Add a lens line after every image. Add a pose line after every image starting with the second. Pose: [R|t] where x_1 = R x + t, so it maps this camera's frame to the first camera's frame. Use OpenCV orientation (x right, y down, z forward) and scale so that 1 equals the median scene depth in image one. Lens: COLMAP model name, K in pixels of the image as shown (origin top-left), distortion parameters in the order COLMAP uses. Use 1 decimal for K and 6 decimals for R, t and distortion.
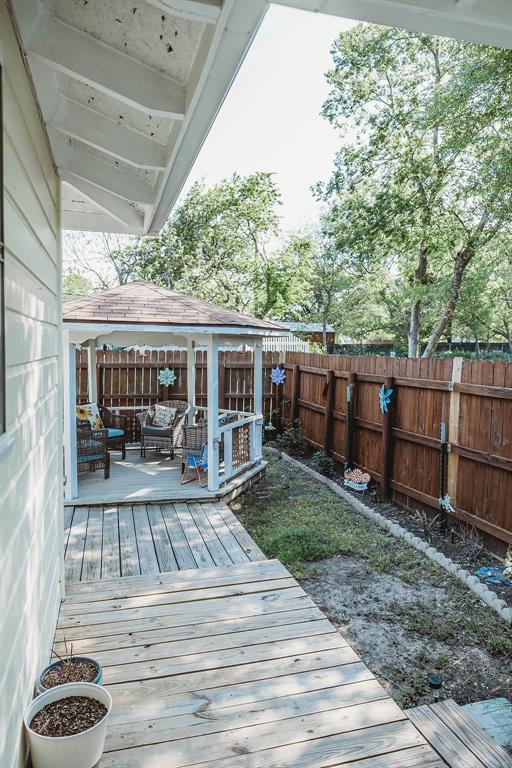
lens RADIAL K [[520.7, 0, 256.0], [0, 520.7, 384.0], [0, 0, 1]] dist [-0.002431, 0.004486]
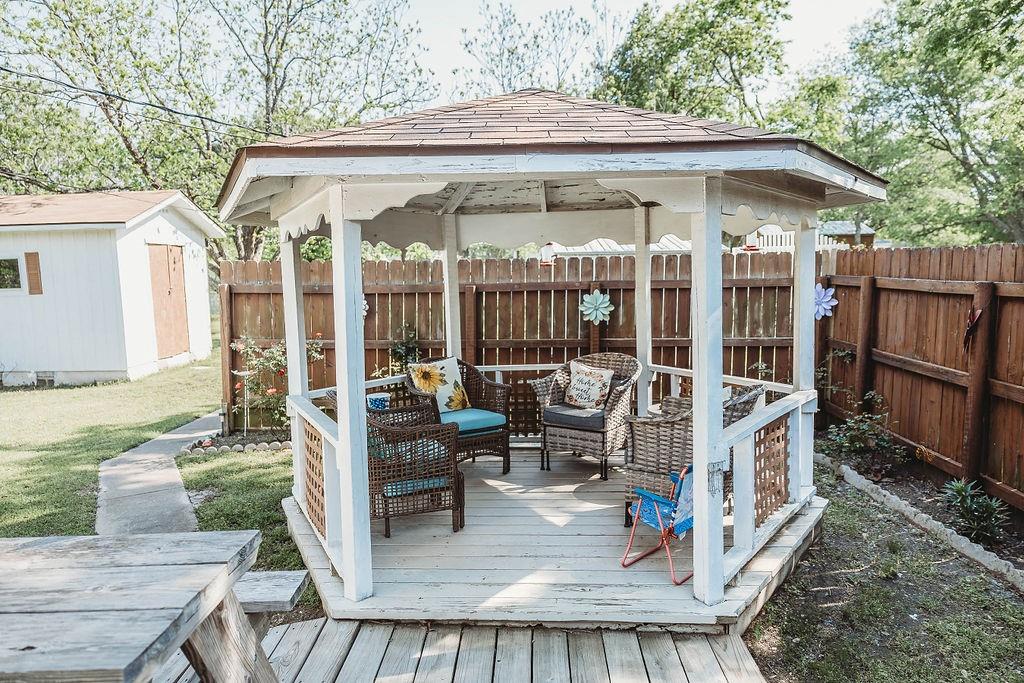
lens RADIAL K [[692.3, 0, 512.0], [0, 692.3, 341.5], [0, 0, 1]] dist [-0.003162, 0.003934]
pose [[0.954392, -0.000056, -0.298556, -0.051424], [0.008988, 0.999552, 0.028547, 0.001327], [0.298421, -0.029928, 0.953965, 0.364642]]
